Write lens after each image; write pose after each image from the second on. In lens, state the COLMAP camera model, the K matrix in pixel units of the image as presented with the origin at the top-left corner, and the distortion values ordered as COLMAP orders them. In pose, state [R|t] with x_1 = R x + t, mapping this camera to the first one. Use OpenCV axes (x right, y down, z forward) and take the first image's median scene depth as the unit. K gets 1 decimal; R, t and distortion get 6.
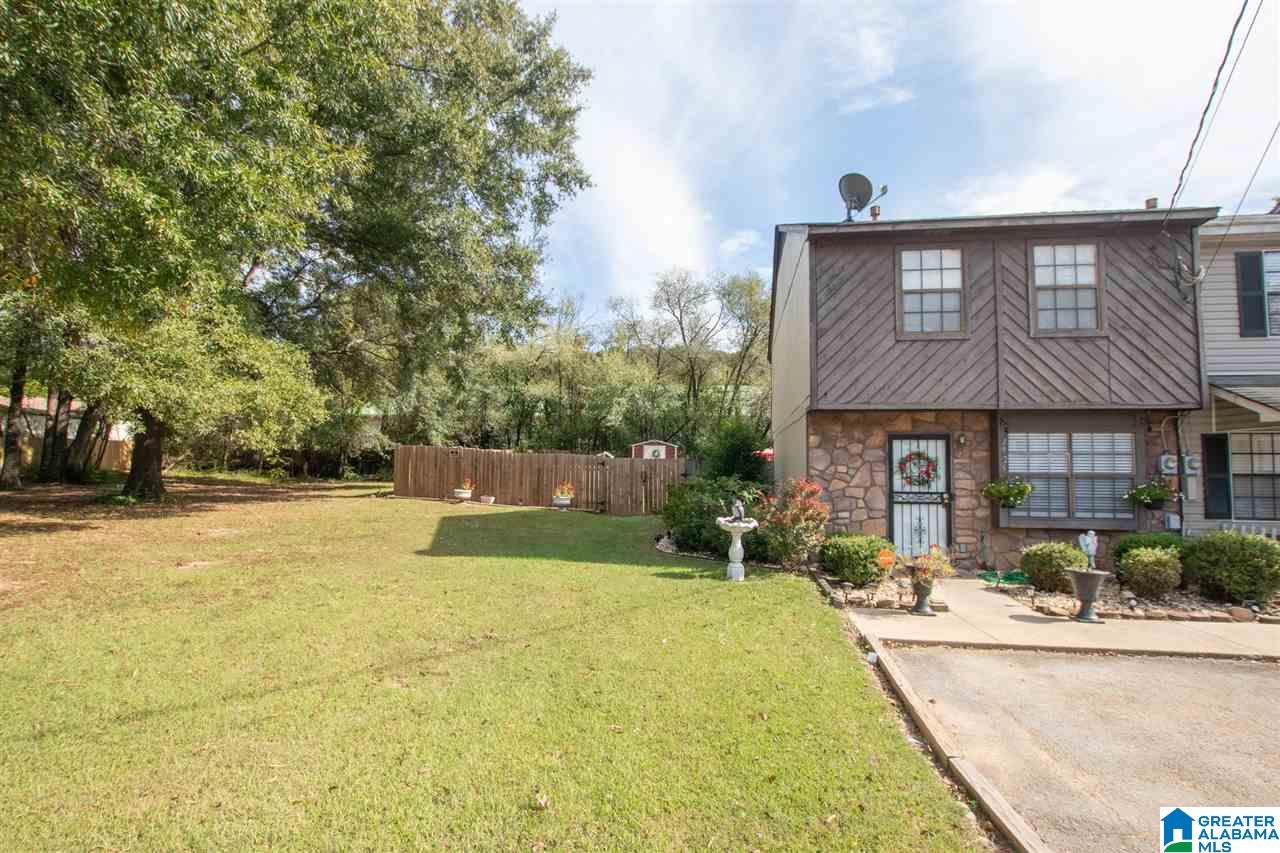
lens RADIAL K [[608.2, 0, 629.6], [0, 608.2, 435.4], [0, 0, 1]] dist [-0.023764, 0.000364]
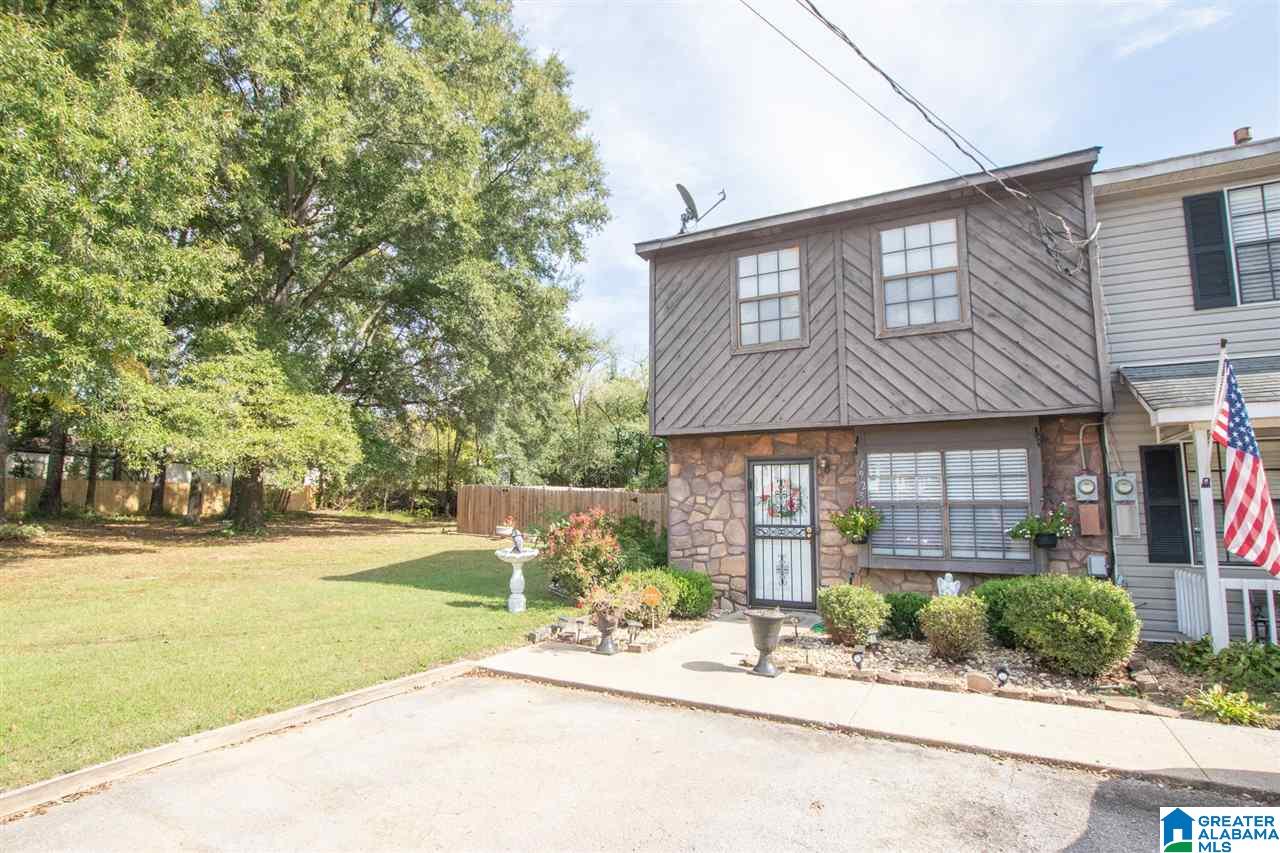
lens RADIAL K [[654.2, 0, 634.4], [0, 654.2, 433.0], [0, 0, 1]] dist [-0.025318, 0.000541]
pose [[0.942599, -0.044294, -0.330975, 0.631929], [0.023612, 0.997524, -0.066250, 0.019917], [0.333090, 0.054632, 0.941311, 0.041047]]
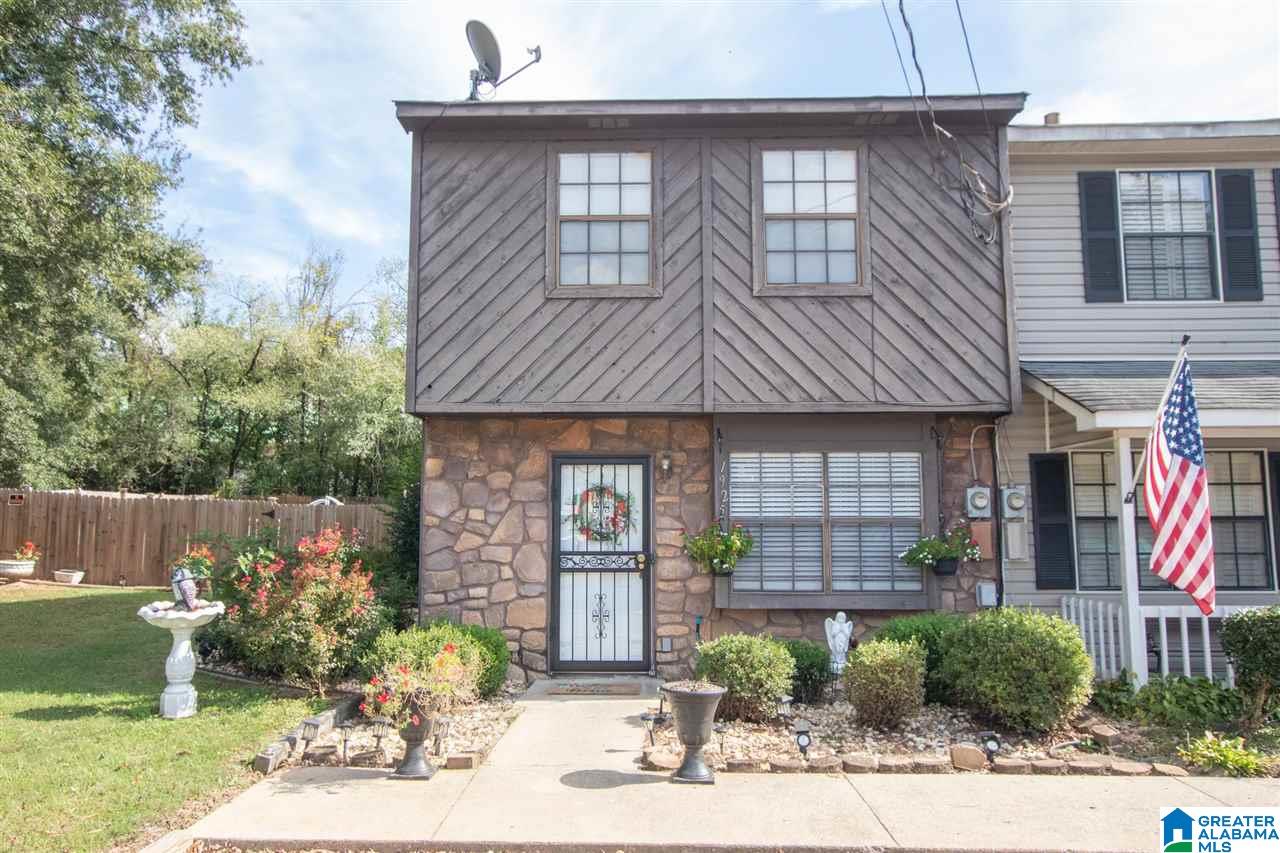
lens RADIAL K [[890.8, 0, 634.6], [0, 890.8, 433.3], [0, 0, 1]] dist [-0.005619, 0.004217]
pose [[0.990790, 0.003349, 0.135366, 0.415624], [0.003230, 0.998825, -0.048352, 0.020249], [-0.135369, 0.048344, 0.989615, 0.121751]]
